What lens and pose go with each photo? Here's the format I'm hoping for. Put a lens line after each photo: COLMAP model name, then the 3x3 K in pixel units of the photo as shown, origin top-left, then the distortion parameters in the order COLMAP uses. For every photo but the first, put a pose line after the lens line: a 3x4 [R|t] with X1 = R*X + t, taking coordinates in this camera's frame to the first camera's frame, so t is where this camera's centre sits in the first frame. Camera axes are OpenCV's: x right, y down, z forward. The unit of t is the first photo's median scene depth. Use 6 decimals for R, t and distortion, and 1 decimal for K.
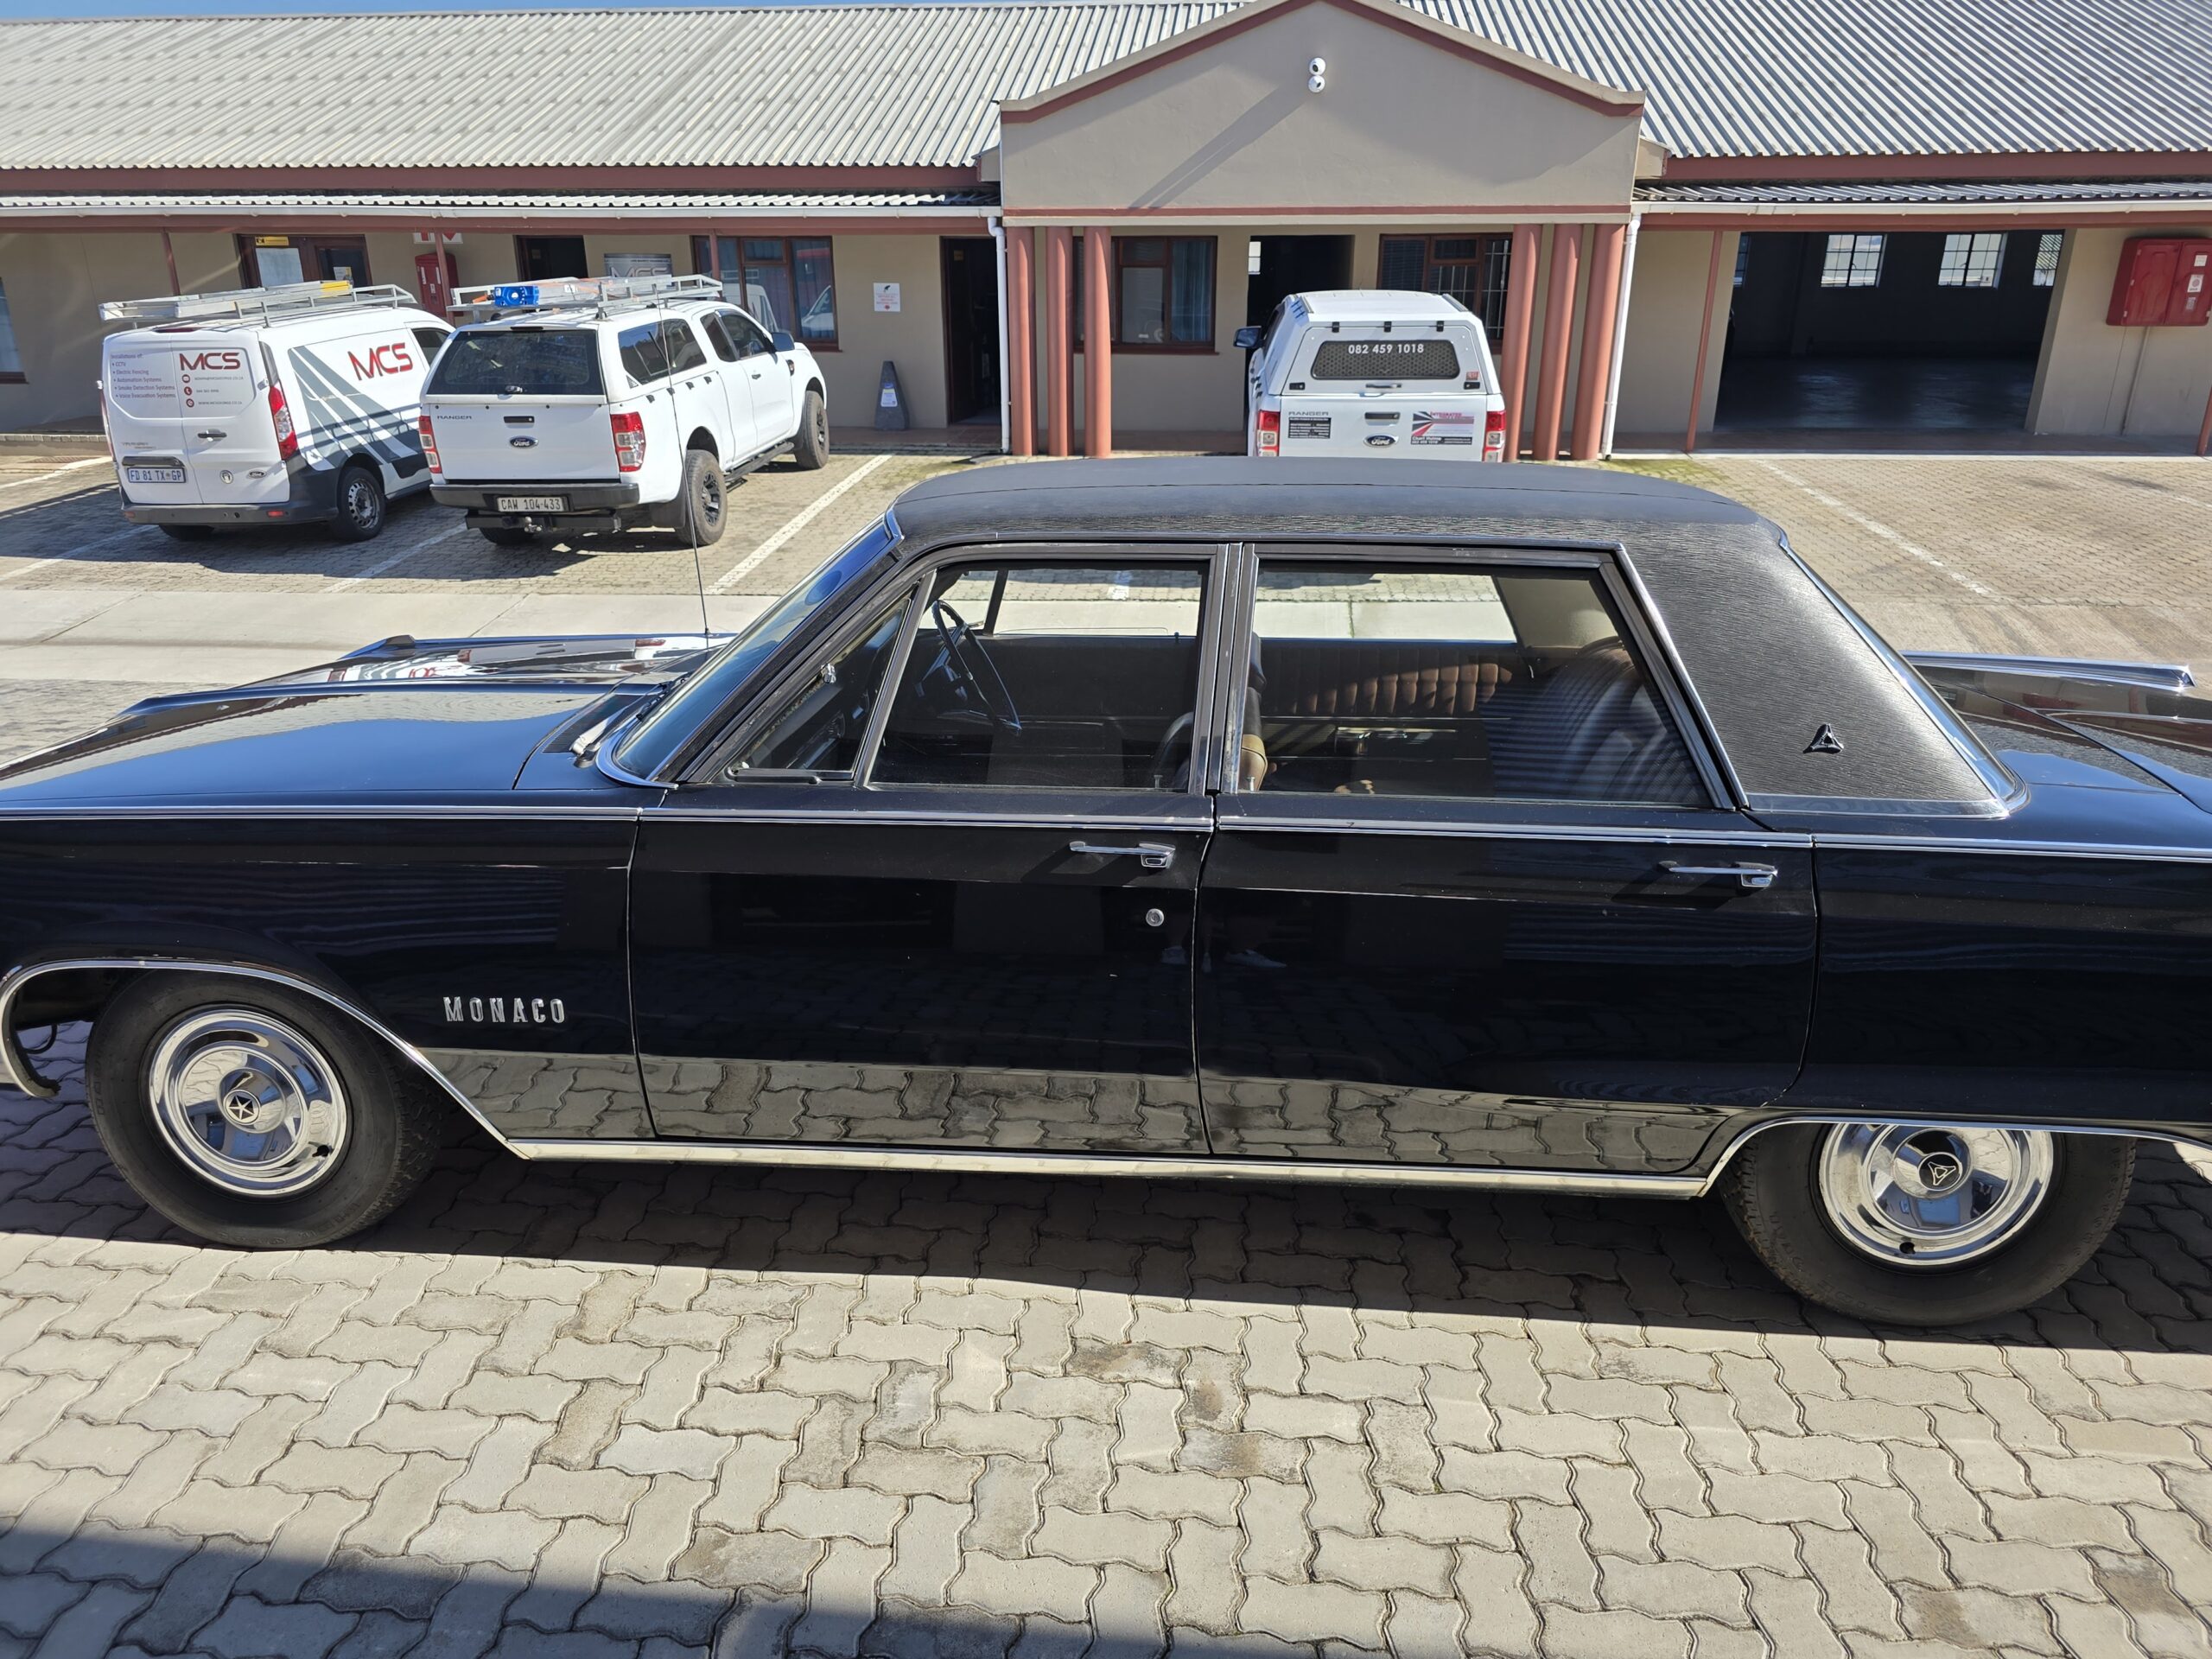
lens RADIAL K [[1482.1, 0, 1106.0], [0, 1482.1, 829.5], [0, 0, 1]] dist [0.006530, -0.003961]
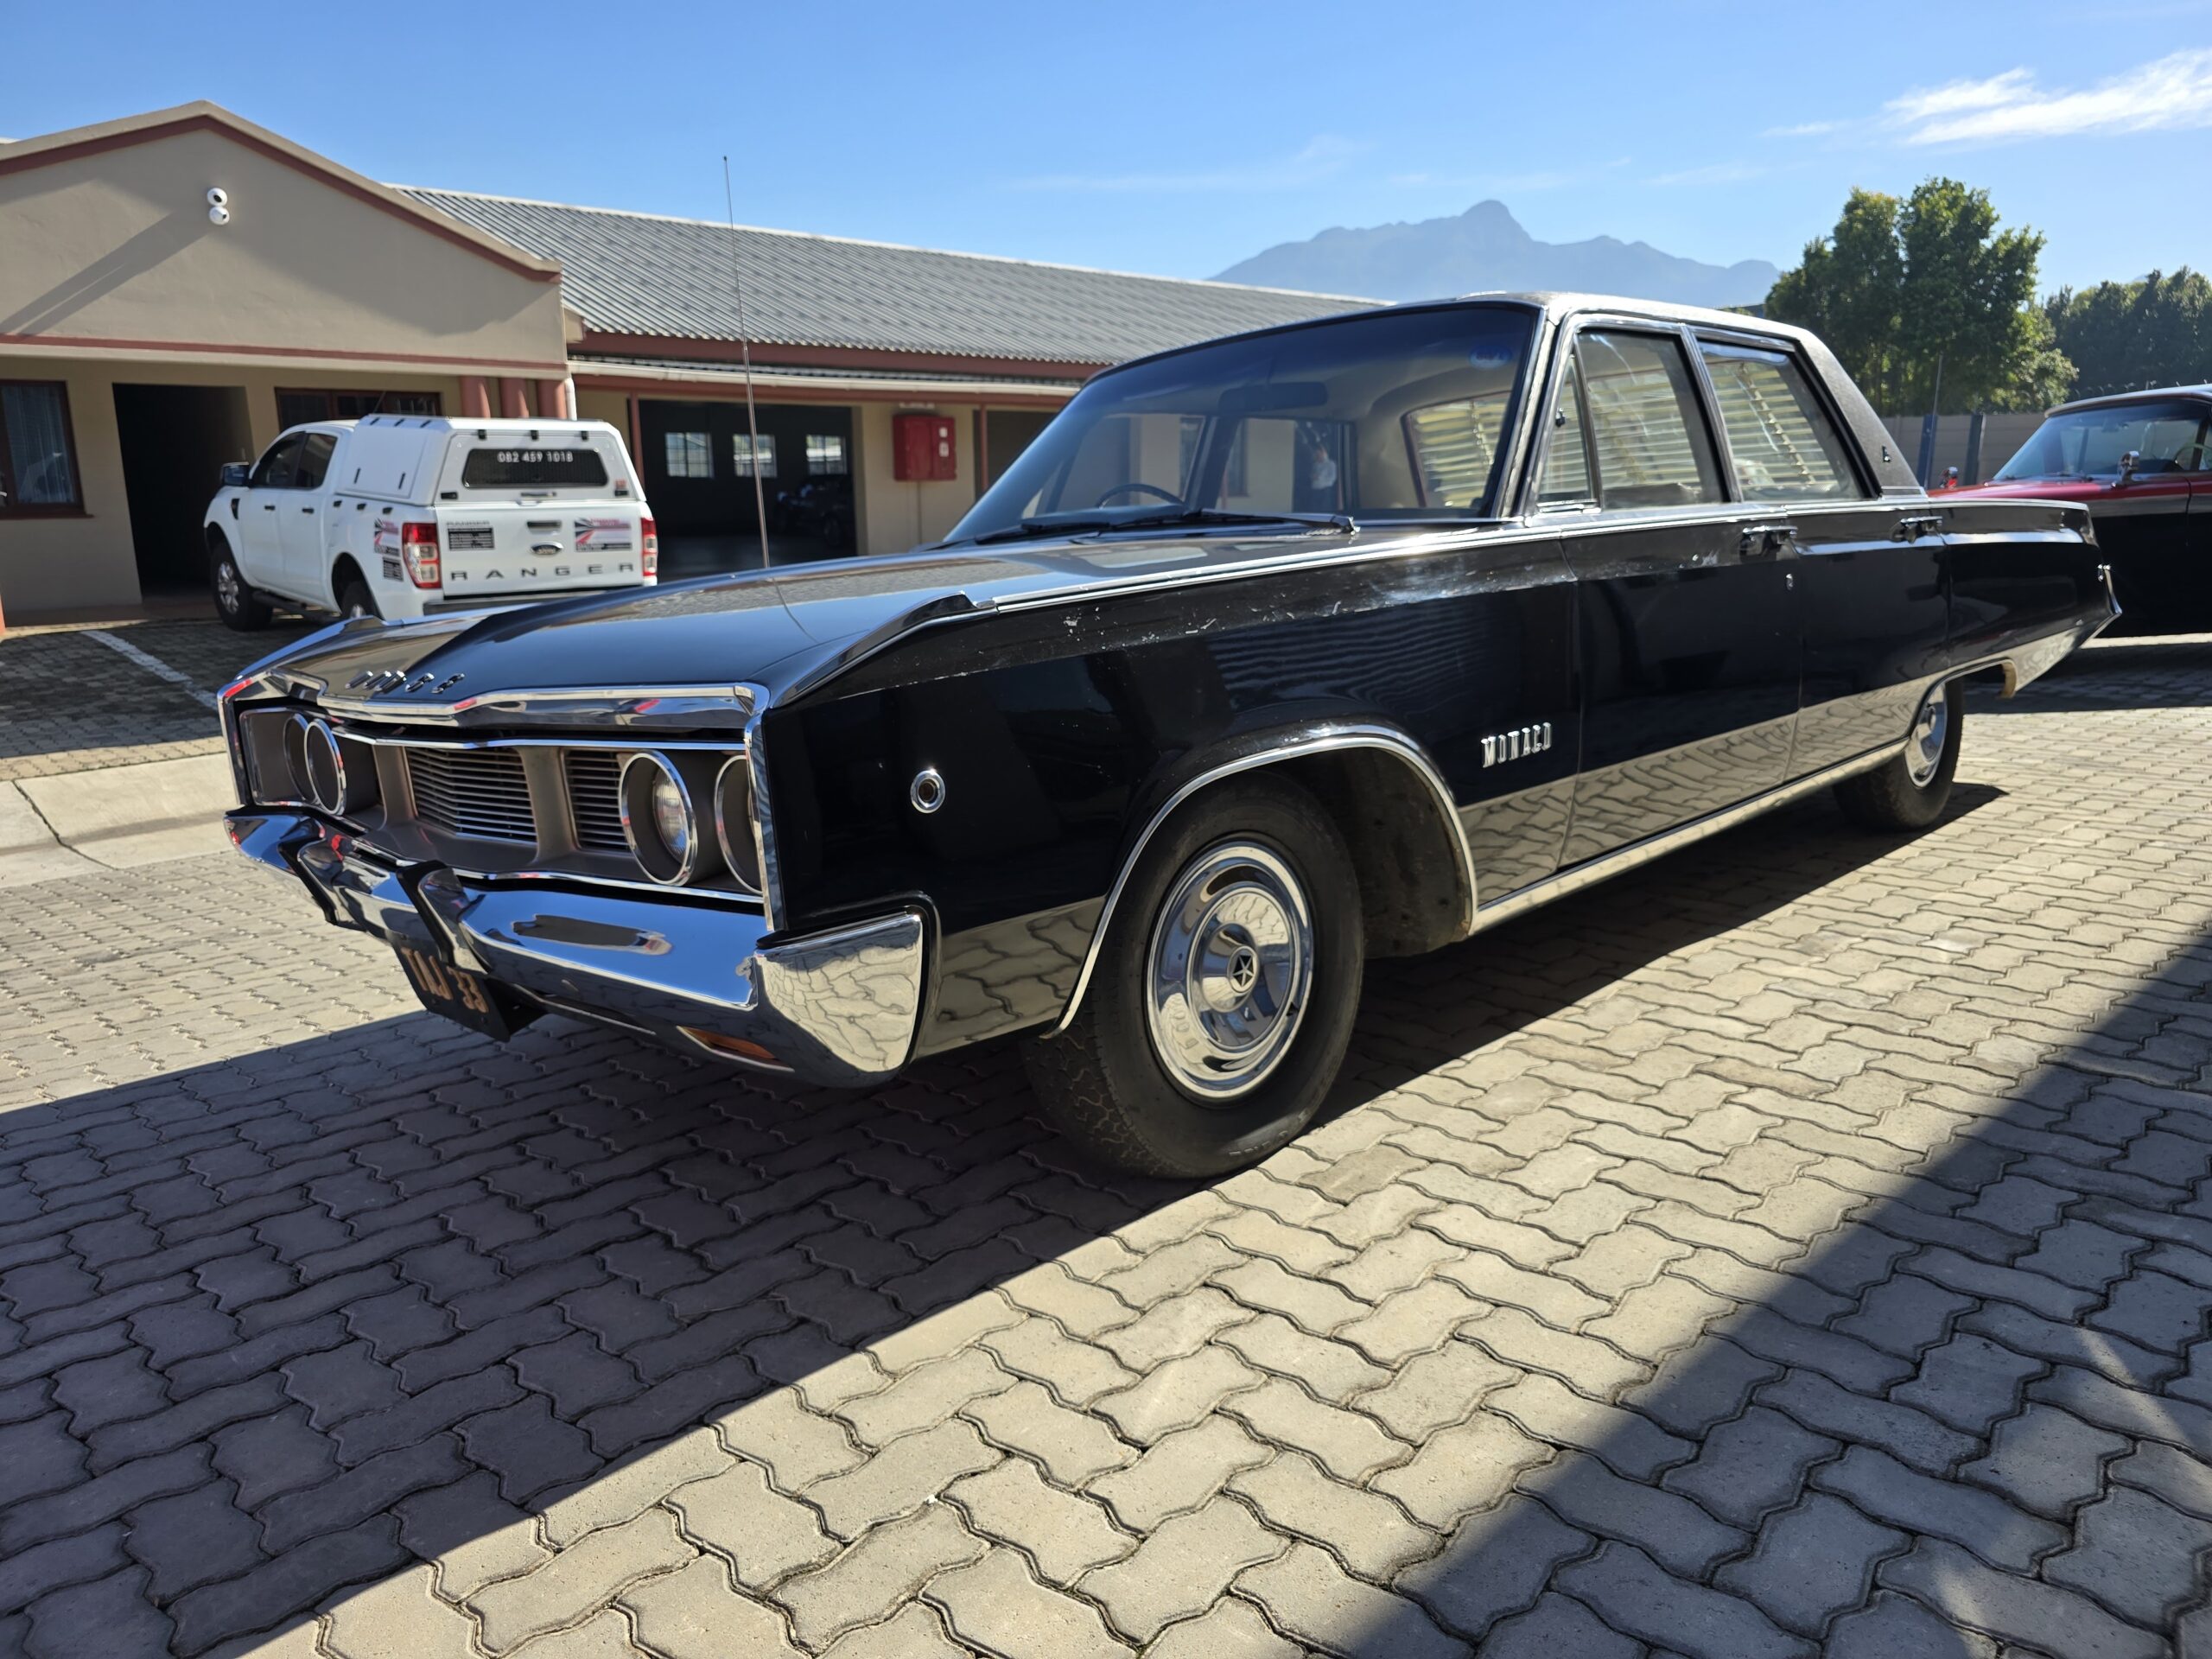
lens RADIAL K [[1459.2, 0, 1105.4], [0, 1459.2, 799.8], [0, 0, 1]] dist [0.001599, 0.000170]
pose [[0.664231, -0.164333, 0.729241, -0.297338], [0.273186, 0.961423, -0.032177, 0.026702], [-0.695821, 0.220592, 0.683500, 0.128011]]
